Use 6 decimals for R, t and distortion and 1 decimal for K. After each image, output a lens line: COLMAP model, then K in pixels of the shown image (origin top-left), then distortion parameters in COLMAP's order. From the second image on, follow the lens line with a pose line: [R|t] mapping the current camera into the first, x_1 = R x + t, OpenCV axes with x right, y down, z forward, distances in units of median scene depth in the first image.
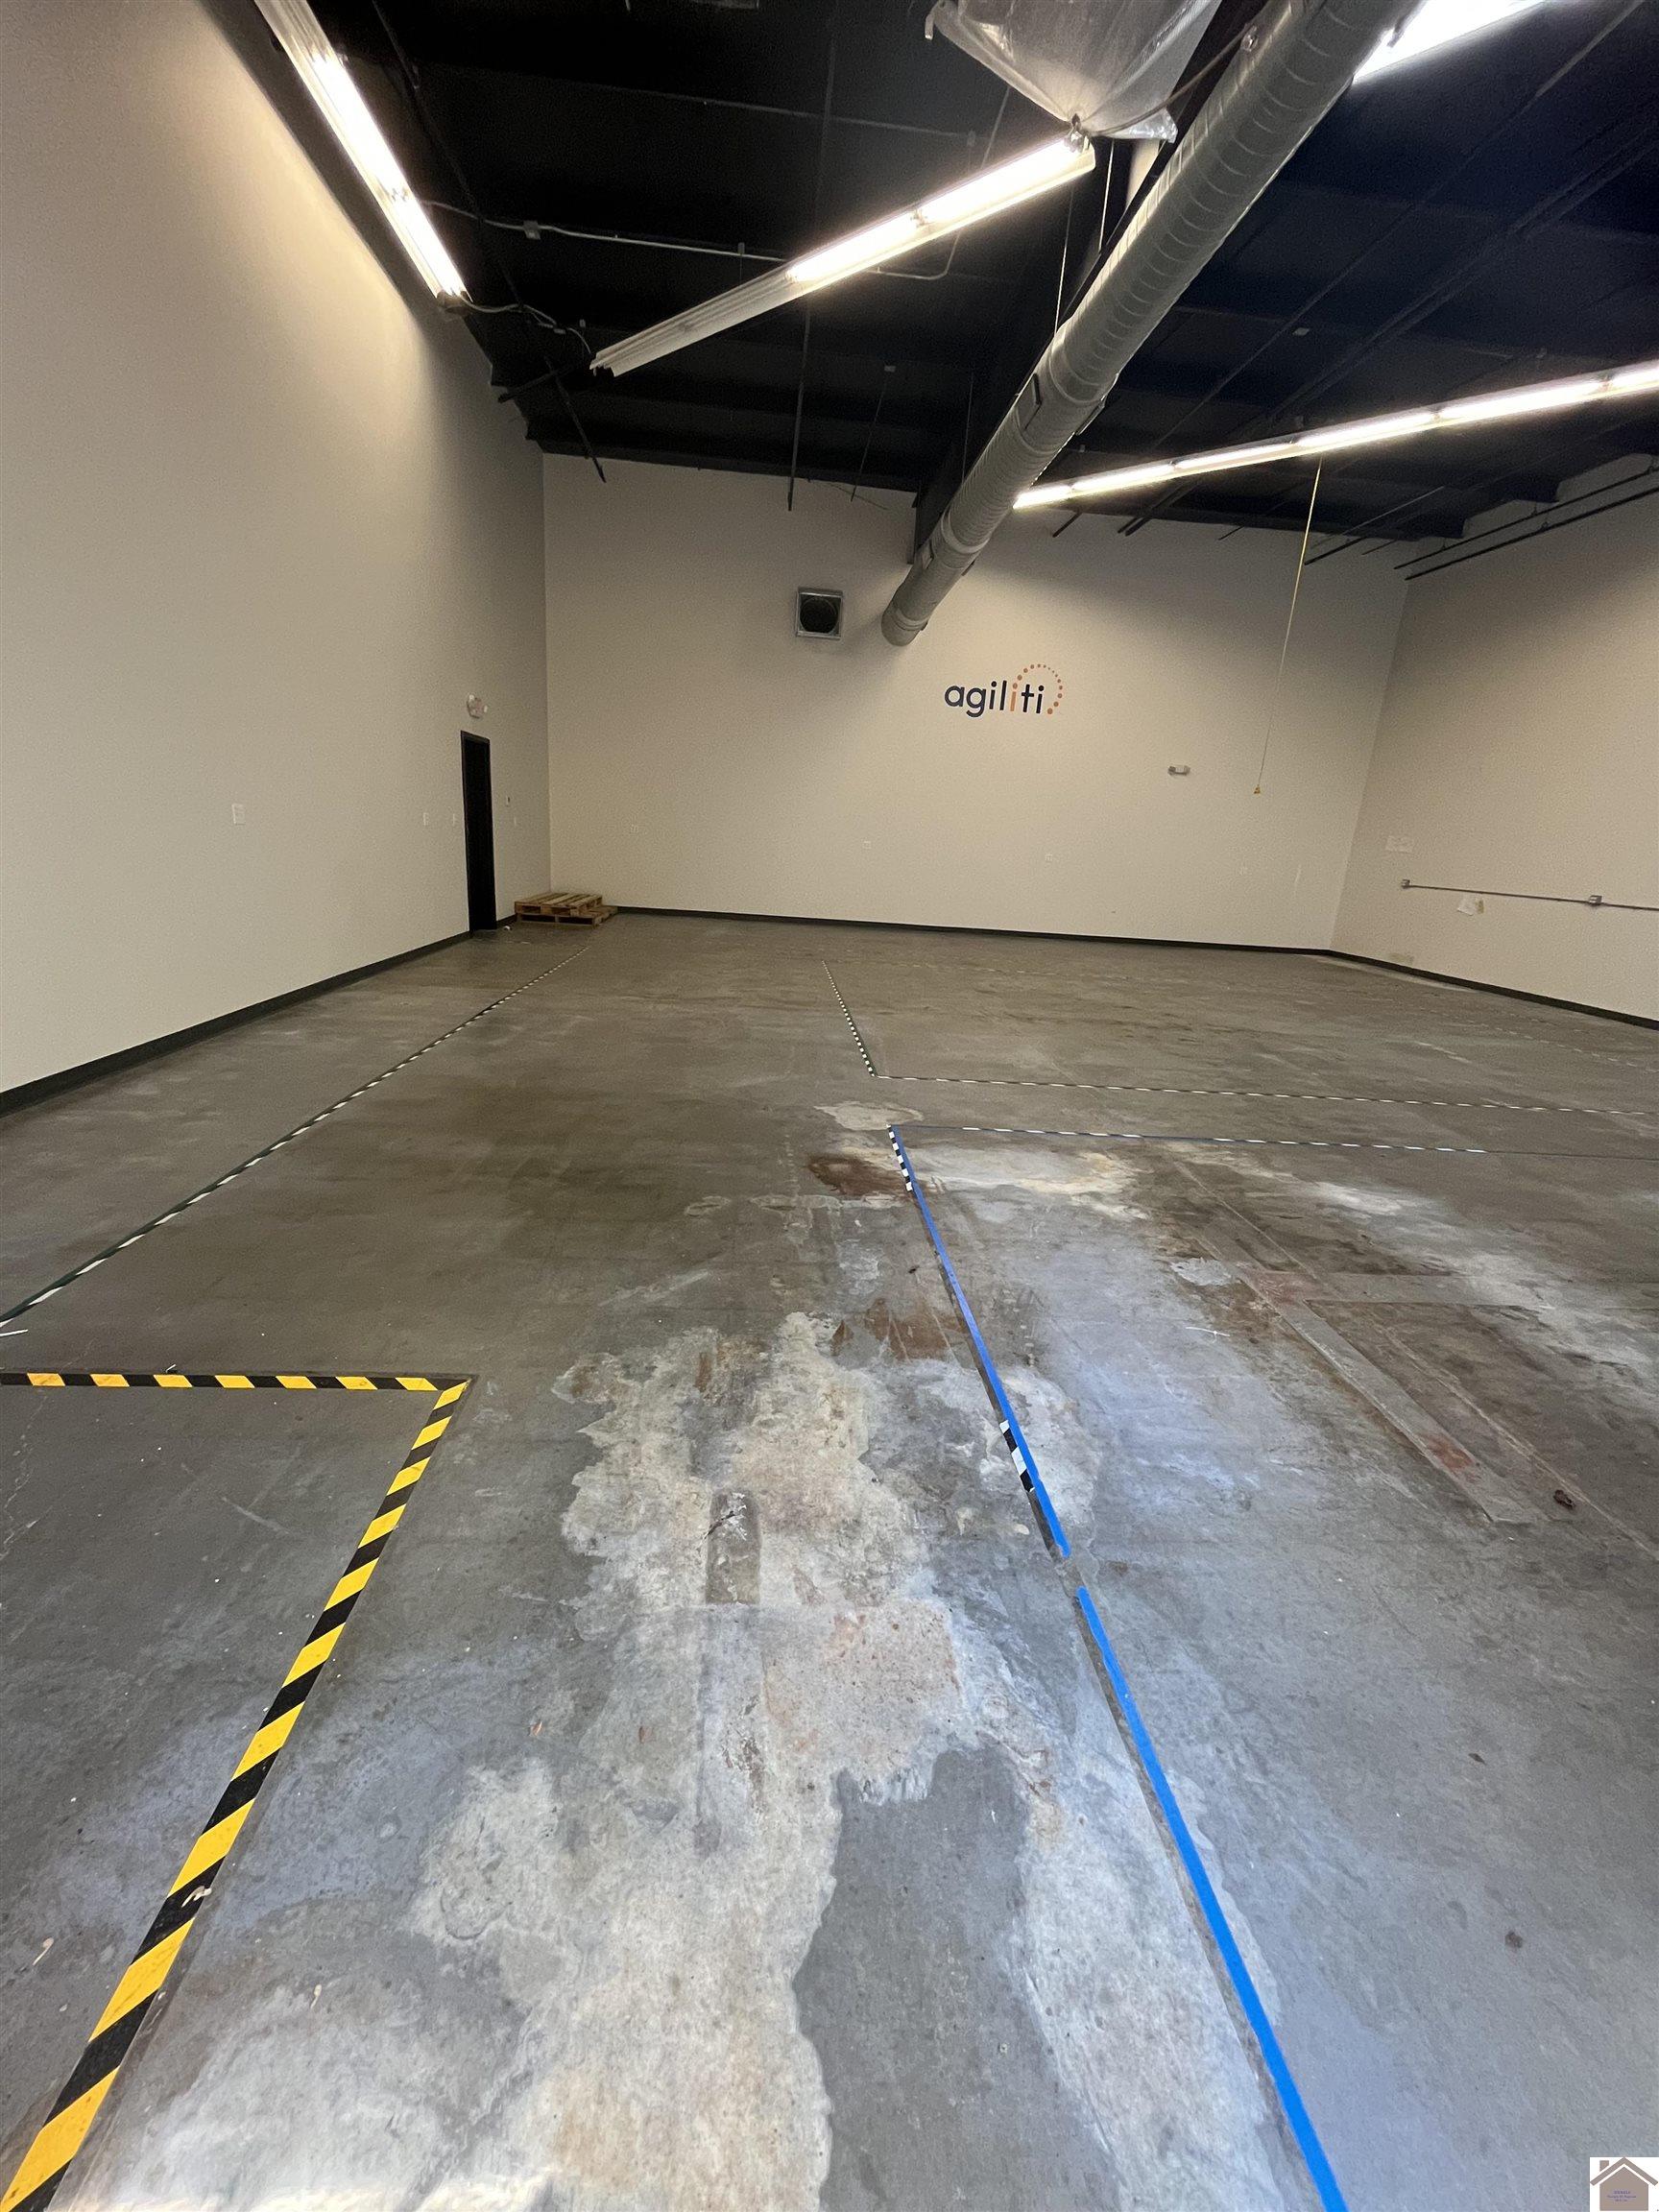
lens RADIAL K [[893.2, 0, 827.5], [0, 893.2, 1097.3], [0, 0, 1]] dist [-0.001035, -0.000183]
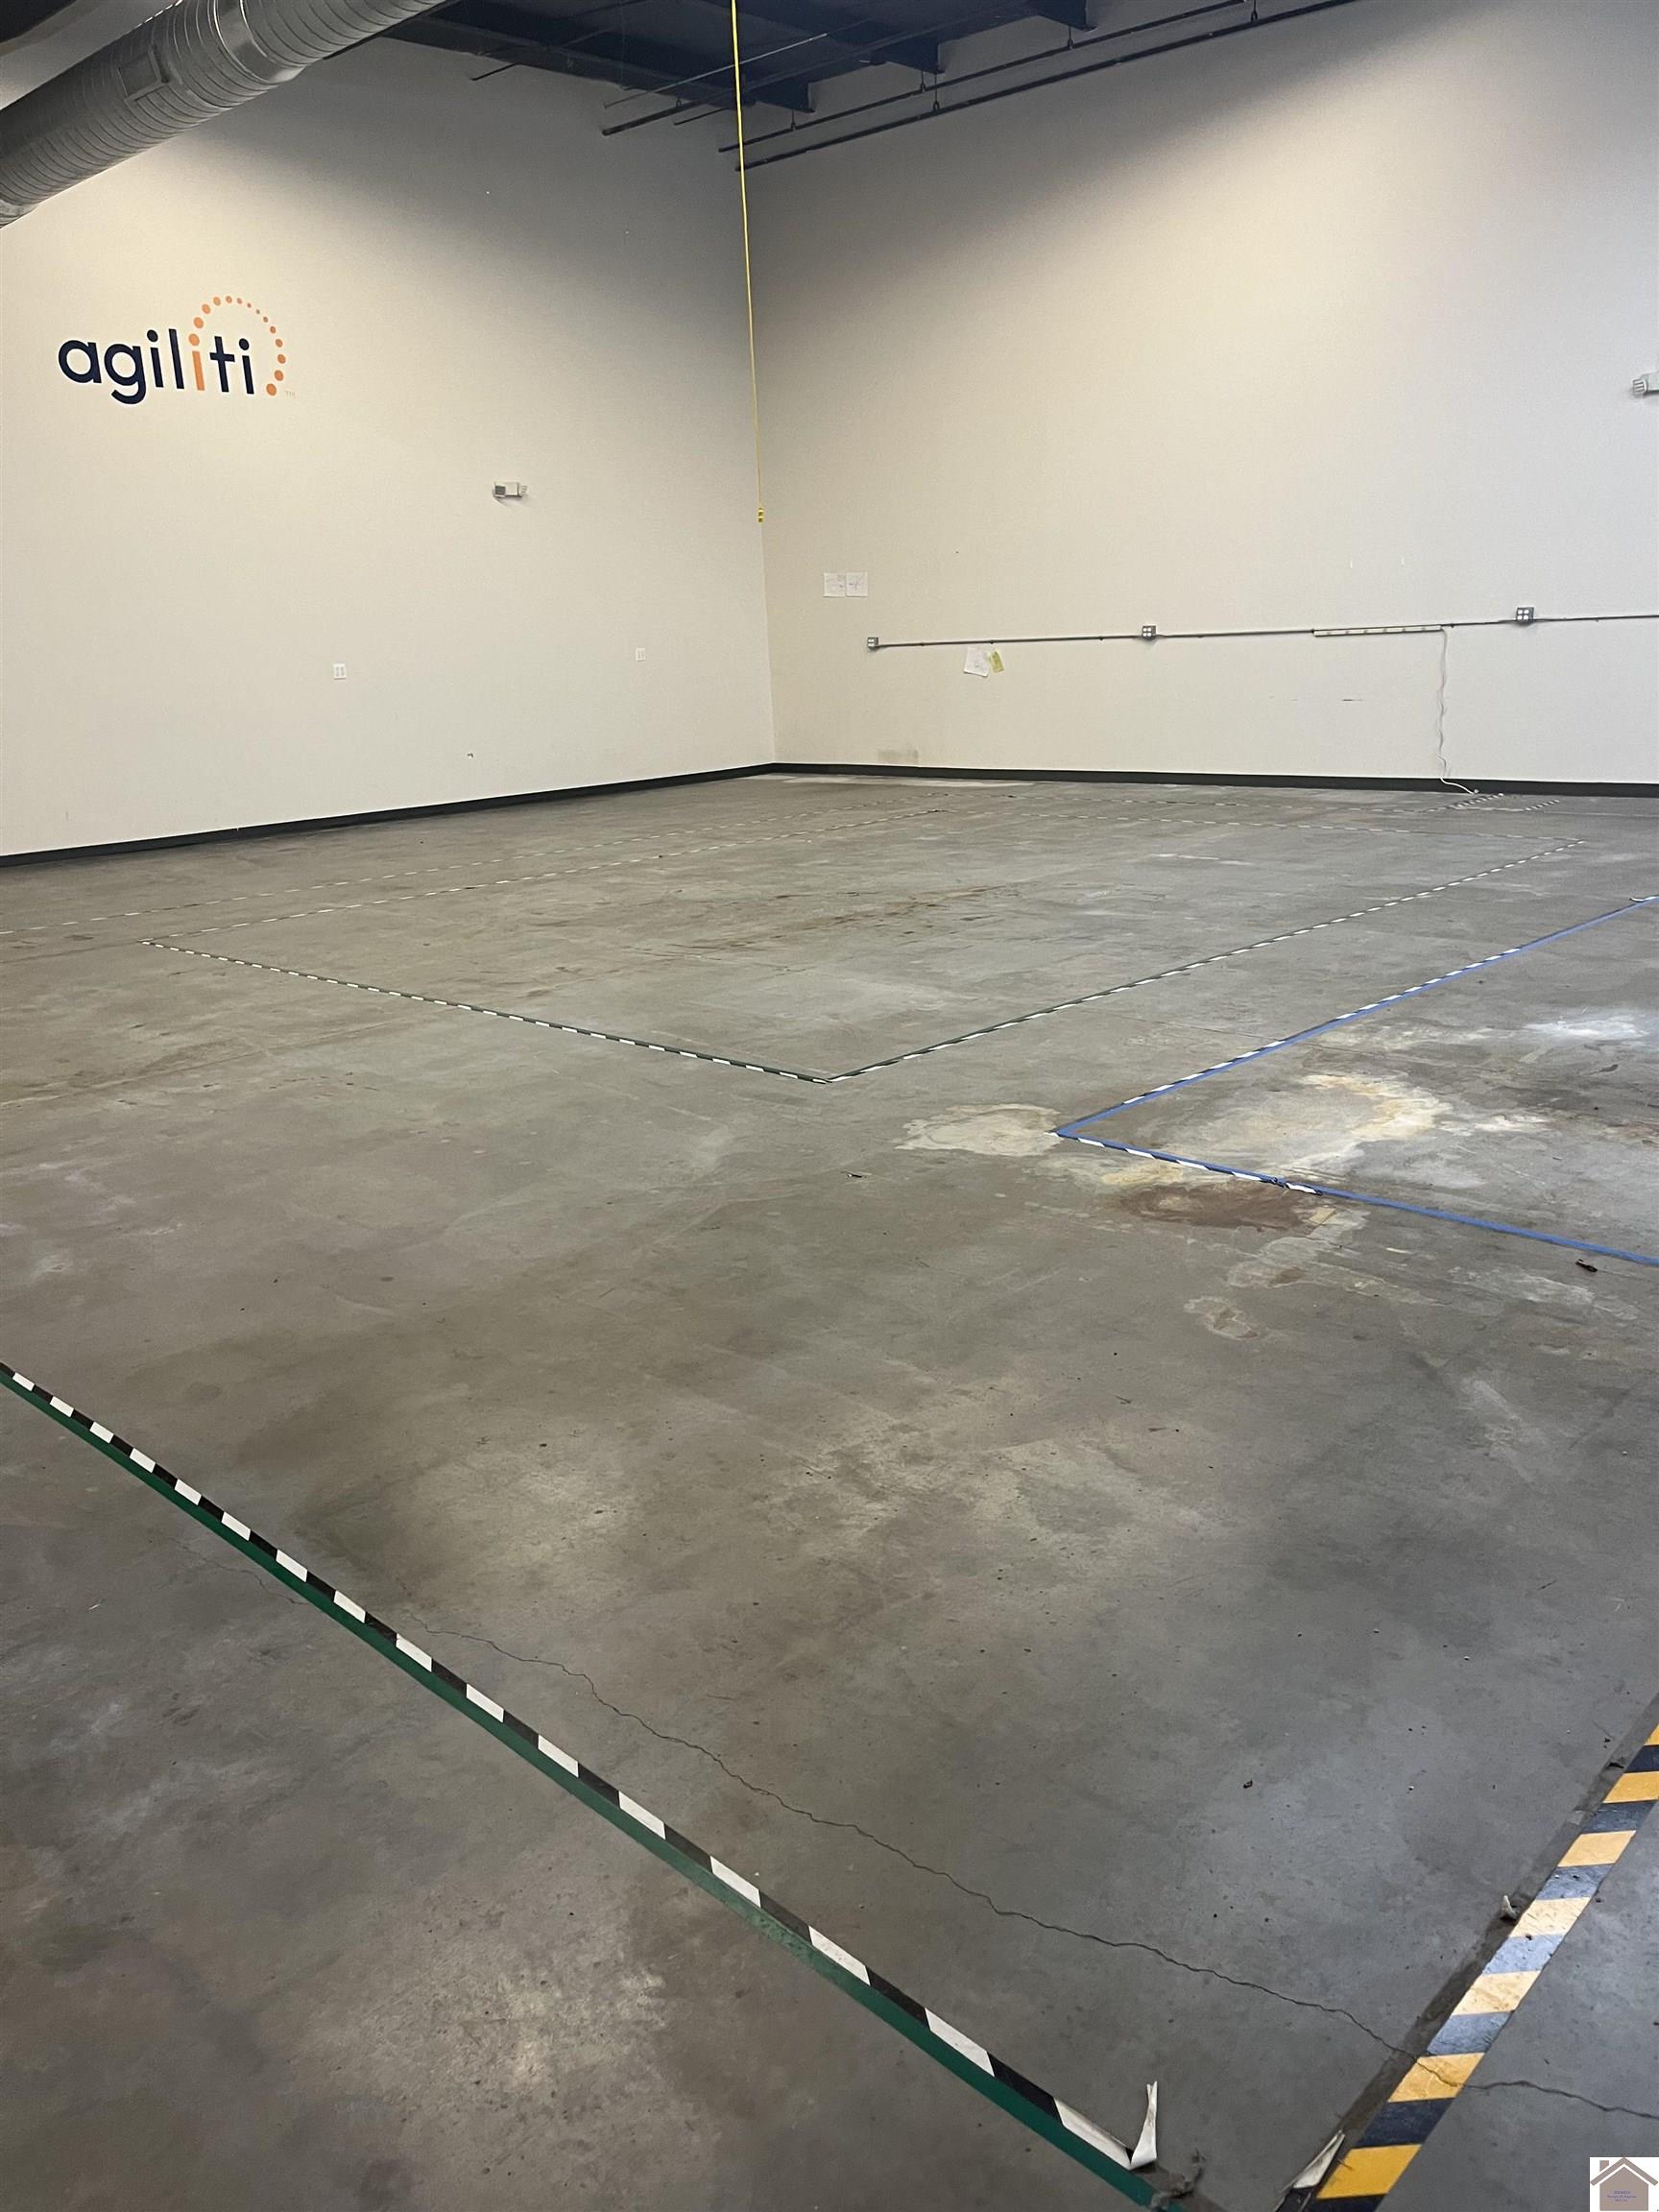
lens RADIAL K [[1665.8, 0, 823.0], [0, 1665.8, 1118.8], [0, 0, 1]] dist [0.071880, -0.101735]
pose [[0.736262, -0.286411, 0.613096, -0.887168], [0.282532, 0.953374, 0.106083, -0.169448], [-0.614894, 0.095114, 0.782853, 0.317753]]
